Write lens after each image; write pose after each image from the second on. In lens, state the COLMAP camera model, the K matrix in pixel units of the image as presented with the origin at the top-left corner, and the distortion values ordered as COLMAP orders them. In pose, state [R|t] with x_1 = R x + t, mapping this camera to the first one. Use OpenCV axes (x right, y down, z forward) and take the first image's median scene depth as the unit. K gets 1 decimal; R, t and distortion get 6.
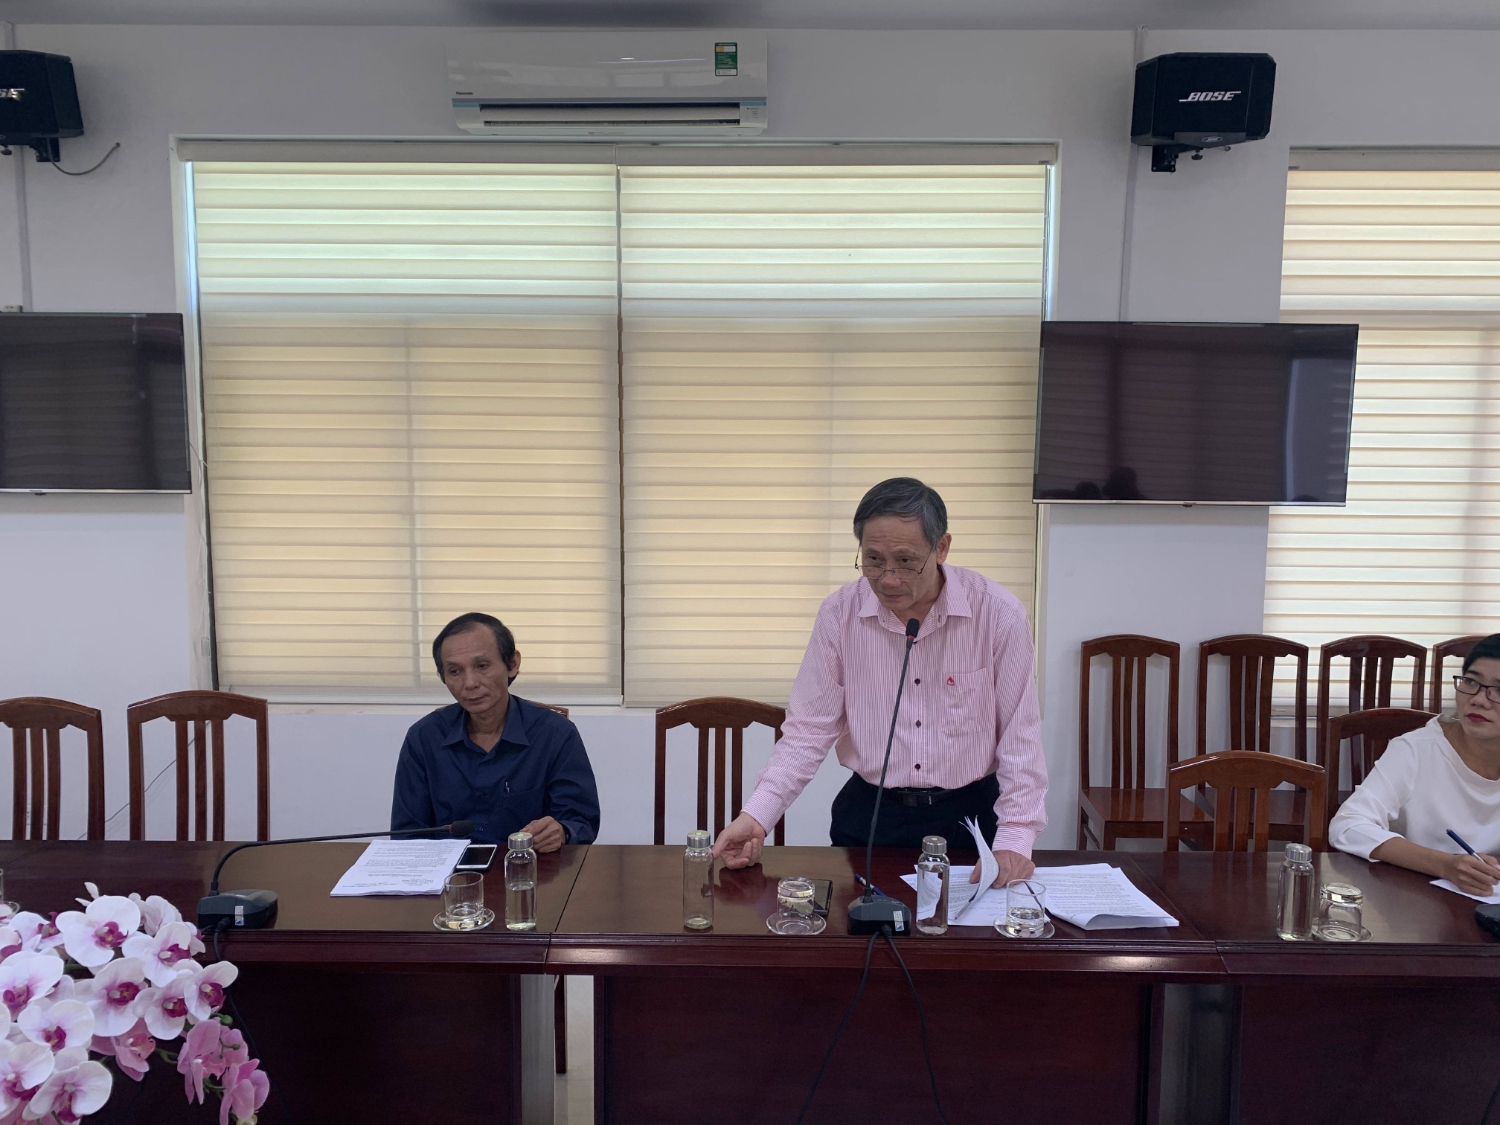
lens RADIAL K [[1324.9, 0, 758.6], [0, 1324.9, 554.1], [0, 0, 1]] dist [0.032534, -0.044879]
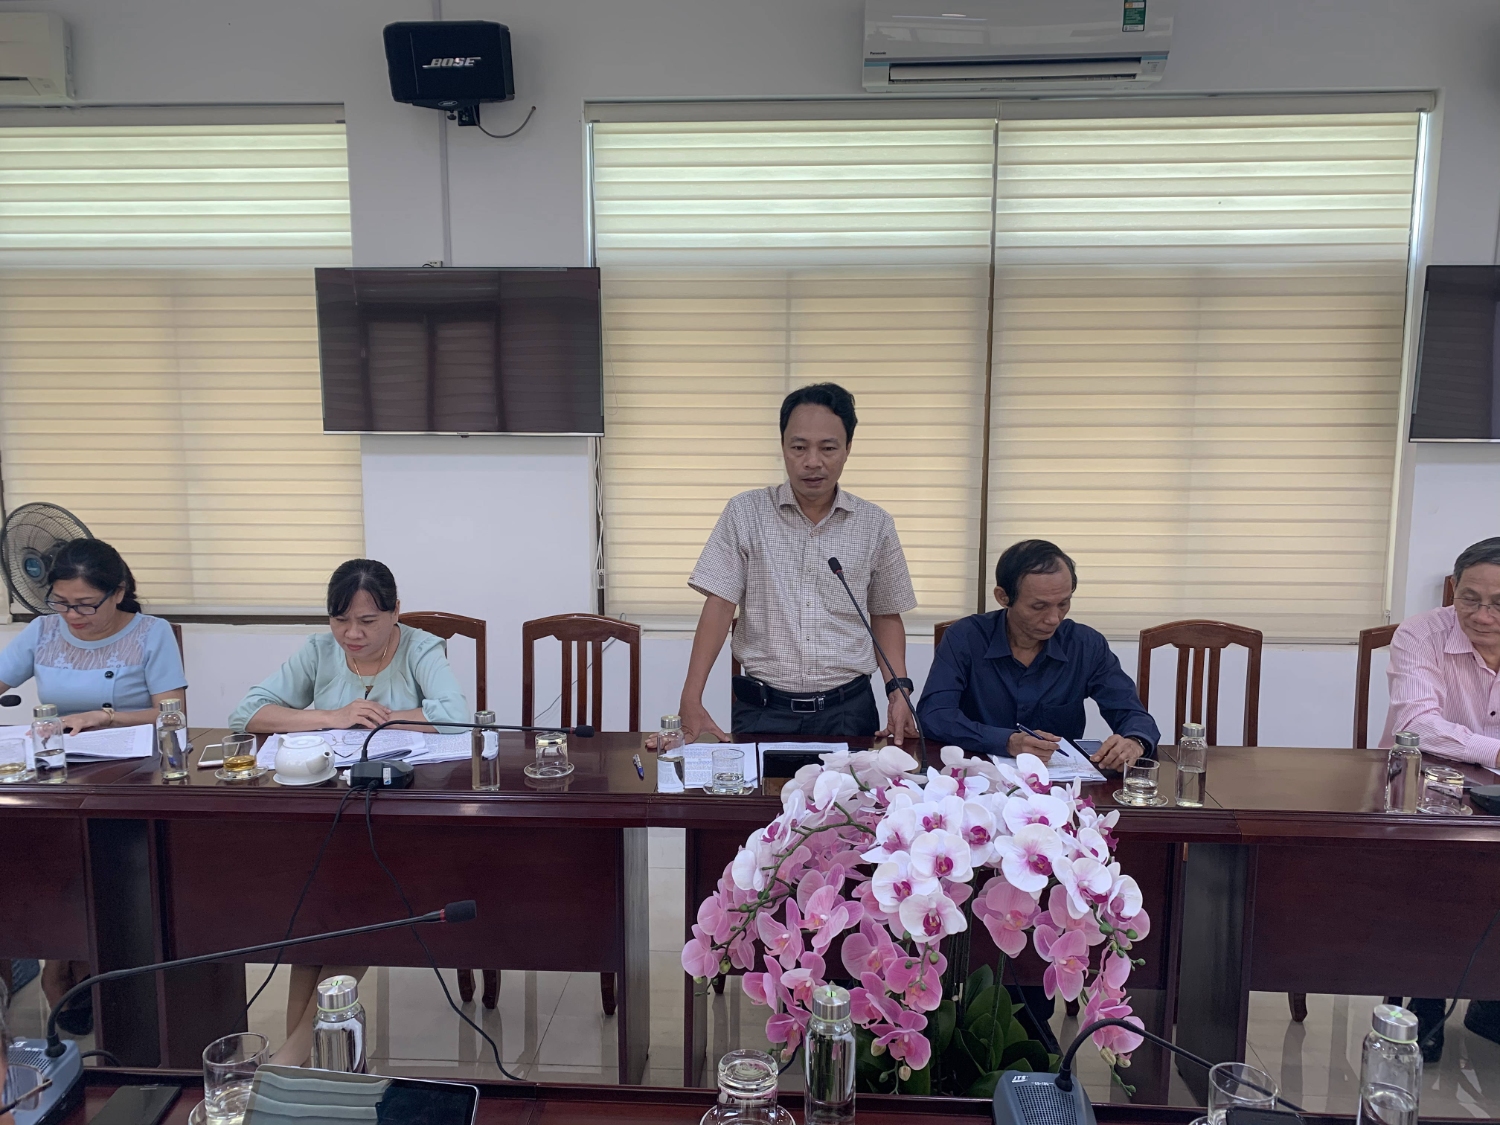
lens RADIAL K [[1324.9, 0, 757.3], [0, 1324.9, 568.5], [0, 0, 1]] dist [0.032534, -0.044879]
pose [[0.998540, 0.002854, -0.053943, -0.238084], [-0.000394, 0.998962, 0.045551, 0.012738], [0.054017, -0.045463, 0.997505, -0.070501]]
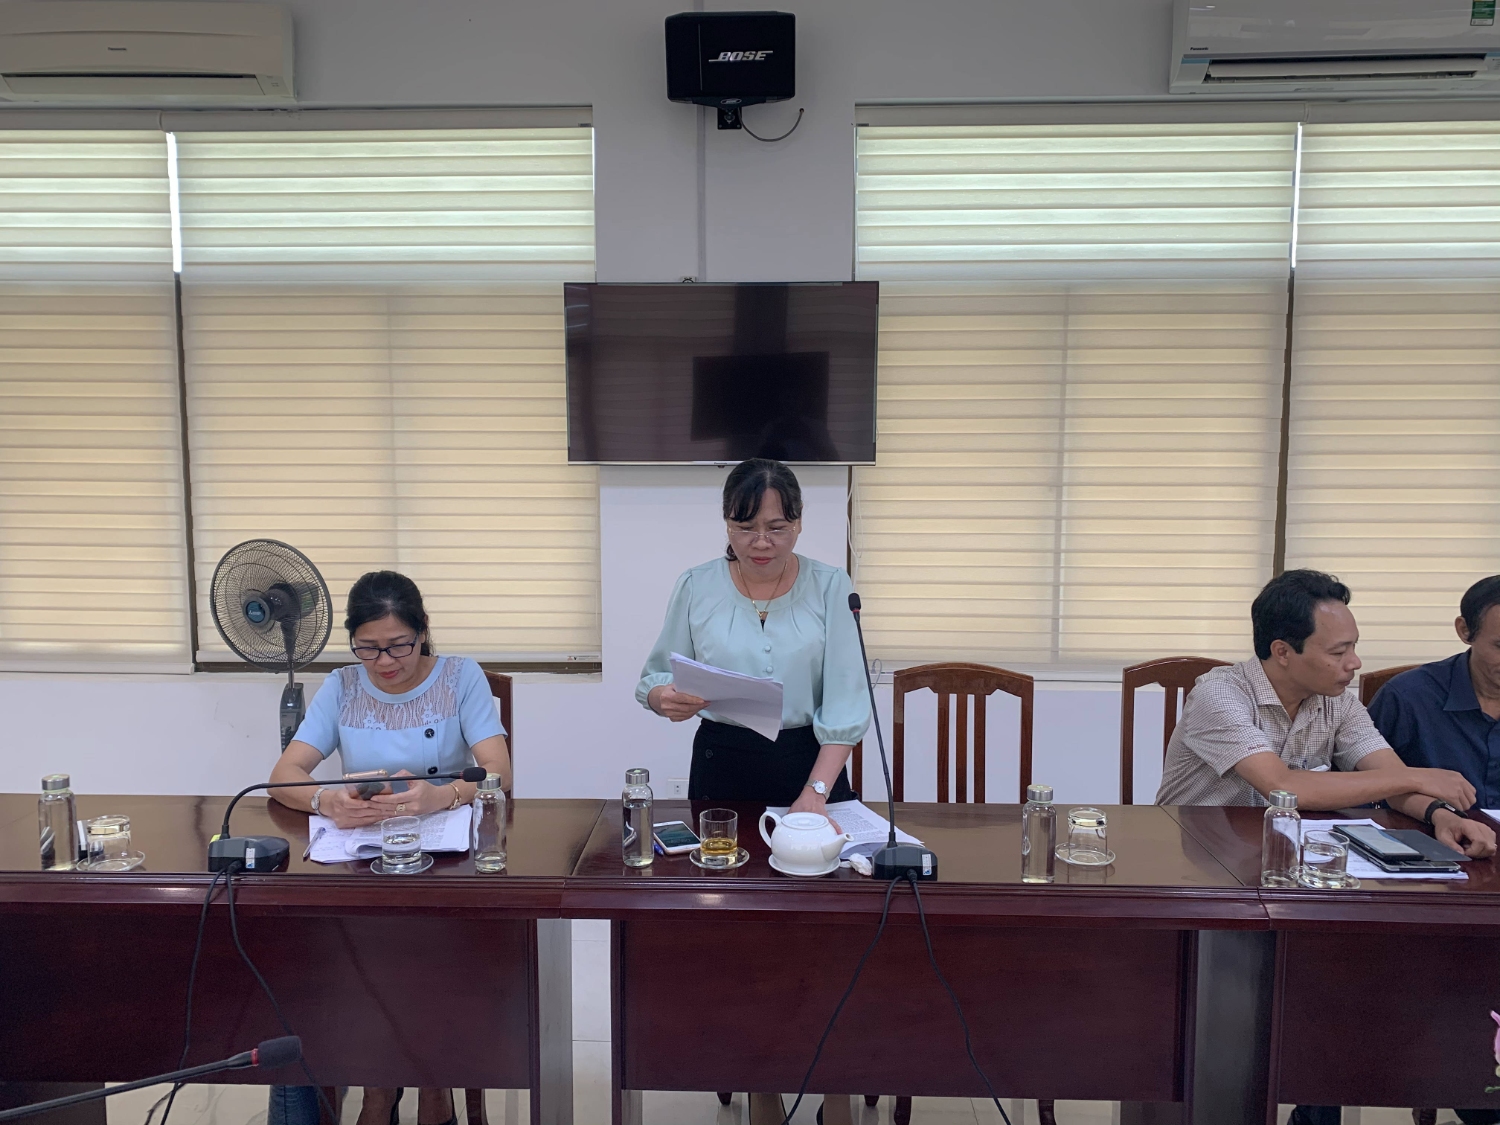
lens RADIAL K [[1324.9, 0, 744.8], [0, 1324.9, 572.8], [0, 0, 1]] dist [0.032534, -0.044879]
pose [[0.999413, -0.001877, -0.034214, -0.479672], [0.002664, 0.999733, 0.022962, 0.011499], [0.034162, -0.023039, 0.999151, 0.009212]]
